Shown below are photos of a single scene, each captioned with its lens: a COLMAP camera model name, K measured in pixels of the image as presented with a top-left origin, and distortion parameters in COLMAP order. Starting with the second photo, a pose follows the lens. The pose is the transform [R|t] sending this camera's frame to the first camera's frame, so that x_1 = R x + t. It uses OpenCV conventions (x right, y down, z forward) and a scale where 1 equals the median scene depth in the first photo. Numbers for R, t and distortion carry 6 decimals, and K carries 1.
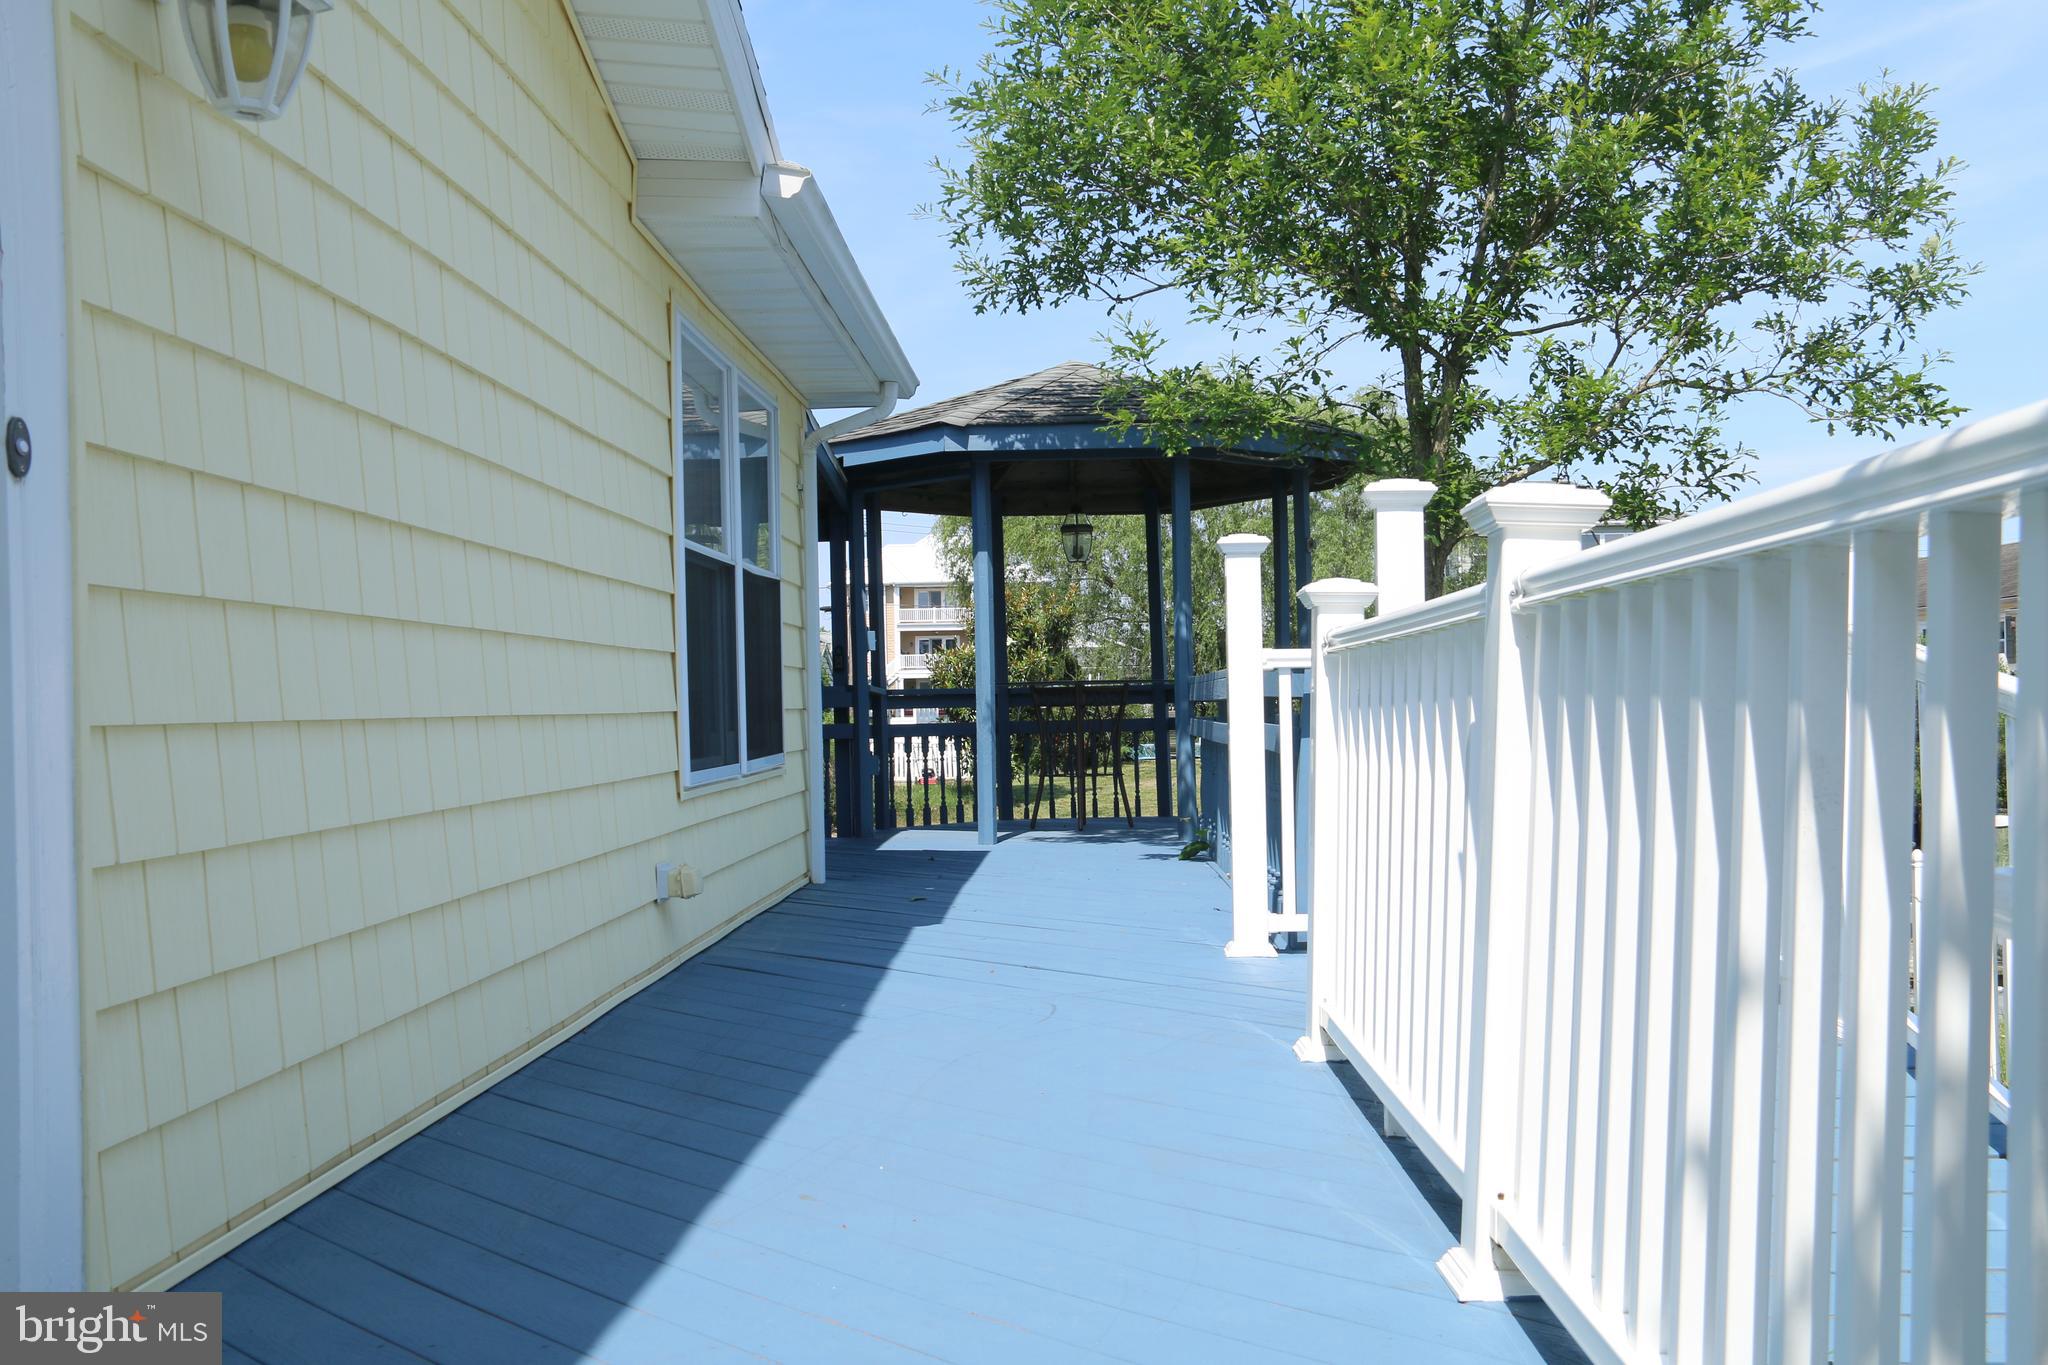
lens RADIAL K [[1957.3, 0, 1092.6], [0, 1957.3, 678.9], [0, 0, 1]] dist [-0.006336, 0.001609]
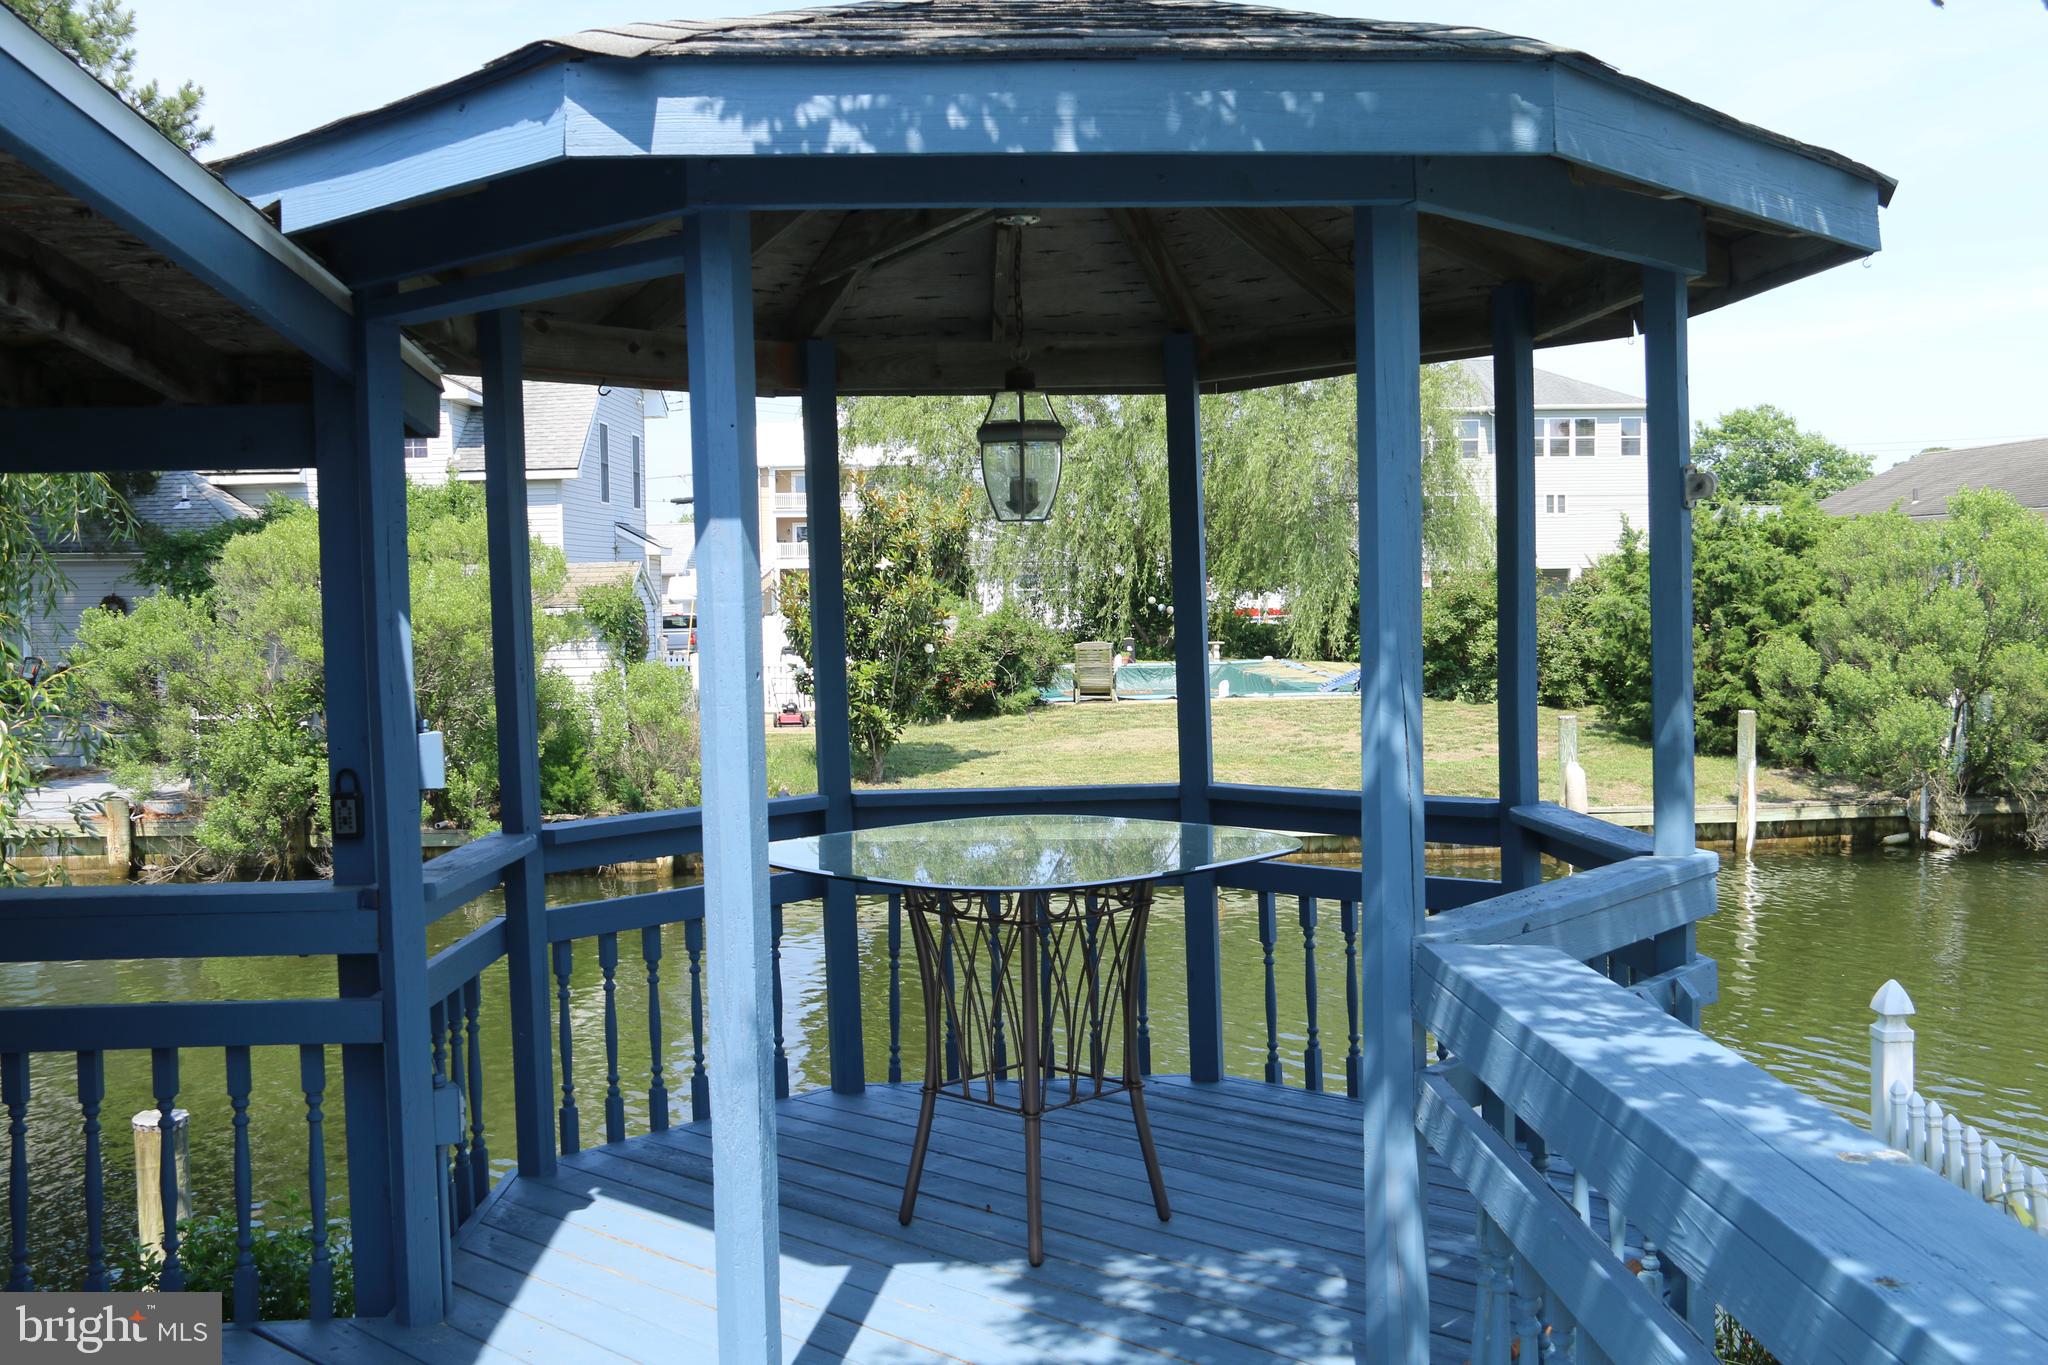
lens RADIAL K [[1957.3, 0, 1092.6], [0, 1957.3, 678.9], [0, 0, 1]] dist [-0.006336, 0.001609]
pose [[0.998302, -0.003431, 0.058144, -0.021338], [-0.000093, 0.998169, 0.060491, -0.066852], [-0.058245, -0.060393, 0.996474, 0.797970]]
